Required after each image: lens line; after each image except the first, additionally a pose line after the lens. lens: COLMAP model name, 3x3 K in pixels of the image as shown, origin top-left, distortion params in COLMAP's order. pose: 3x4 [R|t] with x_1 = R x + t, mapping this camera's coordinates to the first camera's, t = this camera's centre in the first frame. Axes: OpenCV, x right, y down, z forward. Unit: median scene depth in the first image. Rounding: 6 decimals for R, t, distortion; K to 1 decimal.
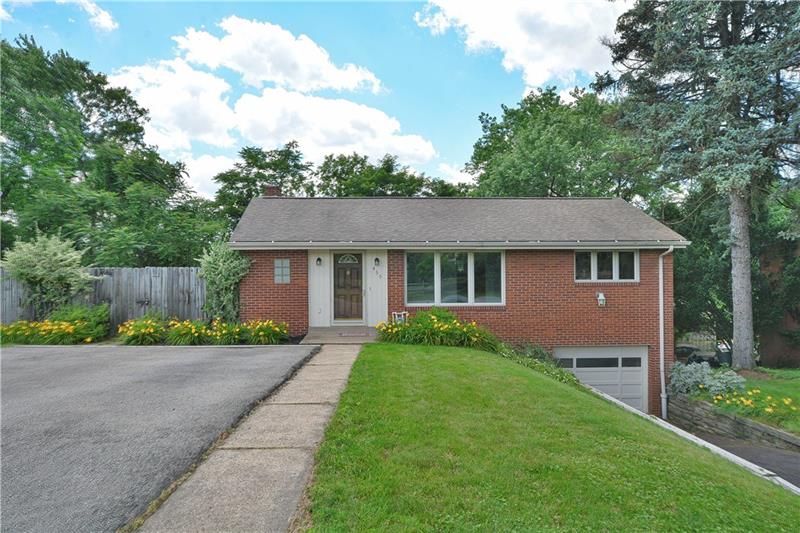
lens RADIAL K [[488.8, 0, 400.1], [0, 488.8, 271.3], [0, 0, 1]] dist [0.003910, 0.001480]
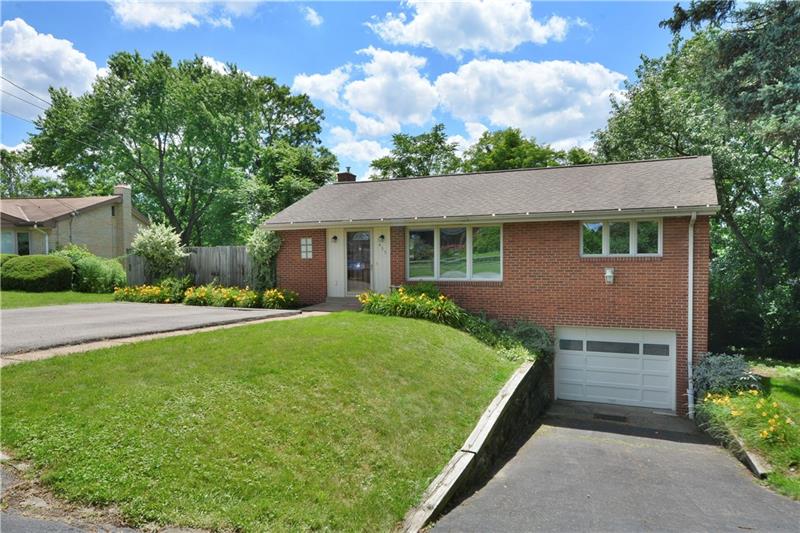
lens RADIAL K [[487.8, 0, 399.1], [0, 487.8, 265.6], [0, 0, 1]] dist [0.020521, 0.000582]
pose [[0.912664, 0.003990, -0.408692, 0.420401], [0.009445, 0.999479, 0.030851, 0.006943], [0.408602, -0.032016, 0.912151, 0.030832]]
